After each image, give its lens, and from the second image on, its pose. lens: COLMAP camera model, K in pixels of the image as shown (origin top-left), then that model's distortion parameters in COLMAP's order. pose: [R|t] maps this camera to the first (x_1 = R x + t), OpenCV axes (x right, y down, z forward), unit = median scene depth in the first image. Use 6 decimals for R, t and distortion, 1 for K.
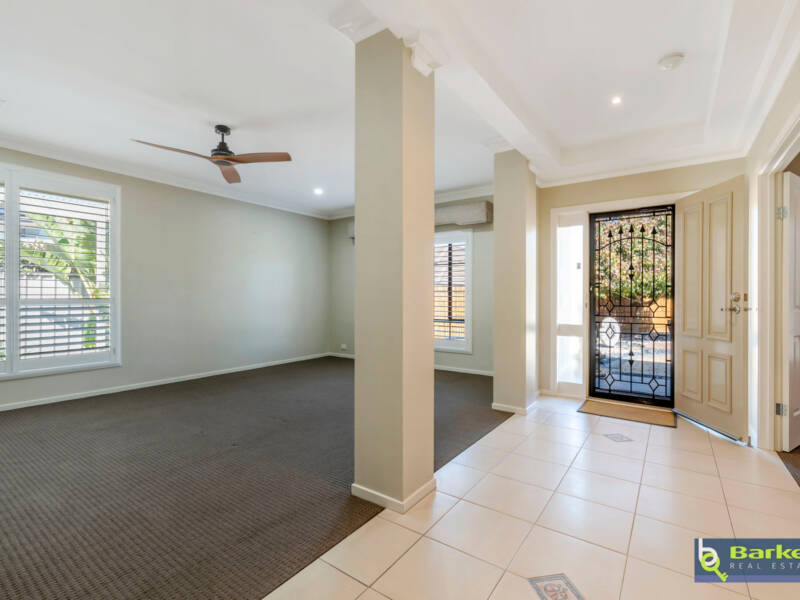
lens RADIAL K [[387.9, 0, 394.7], [0, 387.9, 299.9], [0, 0, 1]] dist [0.004994, -0.002237]
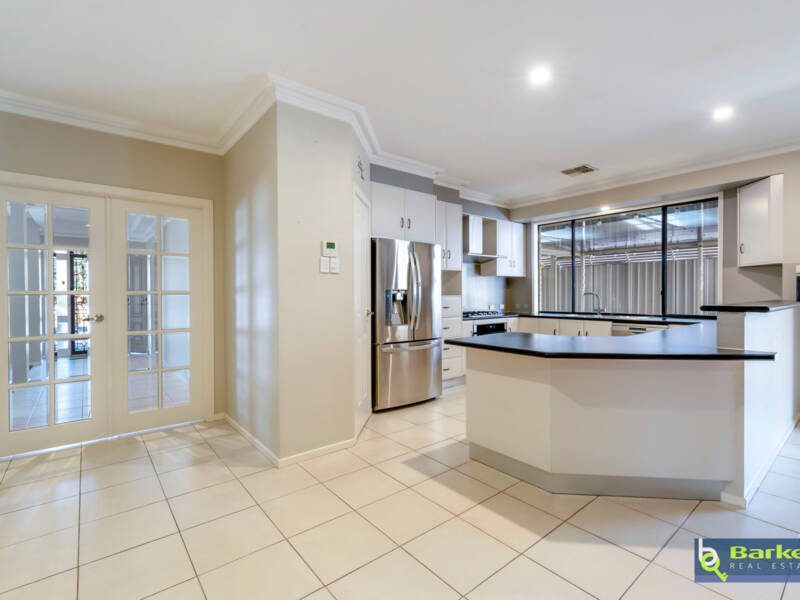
lens RADIAL K [[387.9, 0, 398.6], [0, 387.9, 297.5], [0, 0, 1]] dist [0.004994, -0.002237]
pose [[0.261495, -0.010464, 0.965148, -0.700084], [0.013826, 0.999879, 0.007095, -0.008348], [-0.965106, 0.011489, 0.261608, -0.785938]]
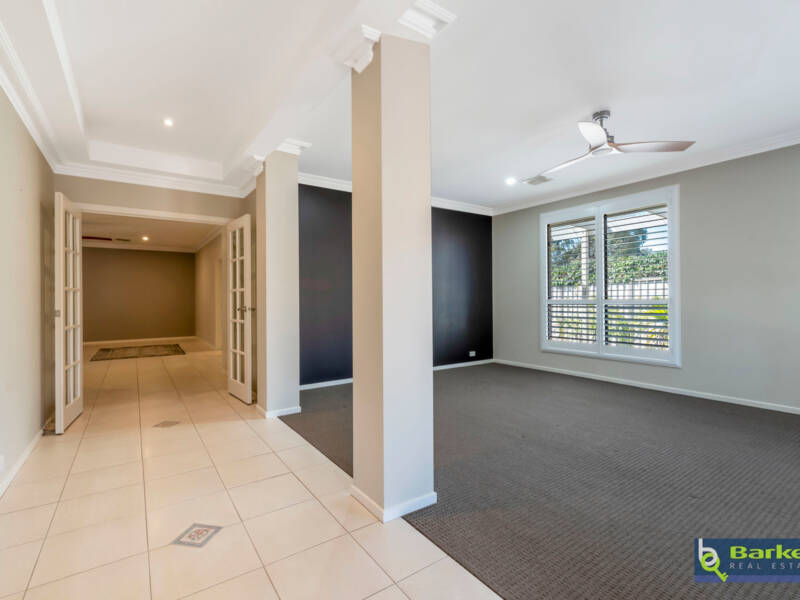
lens RADIAL K [[387.9, 0, 399.2], [0, 387.9, 297.9], [0, 0, 1]] dist [0.004994, -0.002237]
pose [[-0.295600, -0.004380, -0.955302, 0.688544], [-0.000533, 0.999990, -0.004420, -0.002602], [0.955312, -0.000797, -0.295600, 0.963303]]
